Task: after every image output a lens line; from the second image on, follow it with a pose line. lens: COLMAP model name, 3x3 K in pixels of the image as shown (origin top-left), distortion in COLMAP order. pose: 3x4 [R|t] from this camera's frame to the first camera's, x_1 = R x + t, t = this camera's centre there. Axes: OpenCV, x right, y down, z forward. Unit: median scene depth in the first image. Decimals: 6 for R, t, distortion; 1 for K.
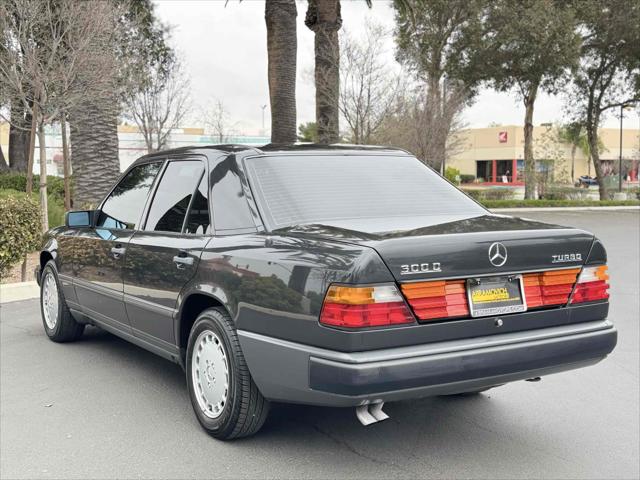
lens RADIAL K [[918.7, 0, 317.9], [0, 918.7, 262.5], [0, 0, 1]] dist [0.265154, -0.794257]
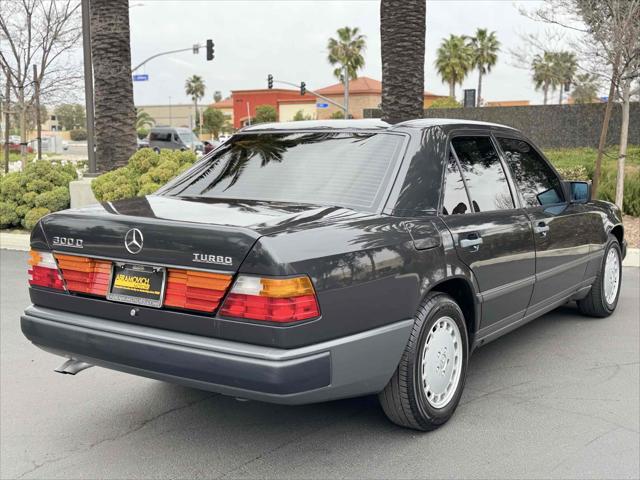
lens RADIAL K [[918.7, 0, 317.9], [0, 918.7, 262.5], [0, 0, 1]] dist [0.265154, -0.794257]
pose [[0.355686, 0.118336, -0.927084, 1.152569], [-0.120772, 0.989455, 0.079962, -0.086524], [0.926769, 0.083524, 0.366227, 0.825397]]
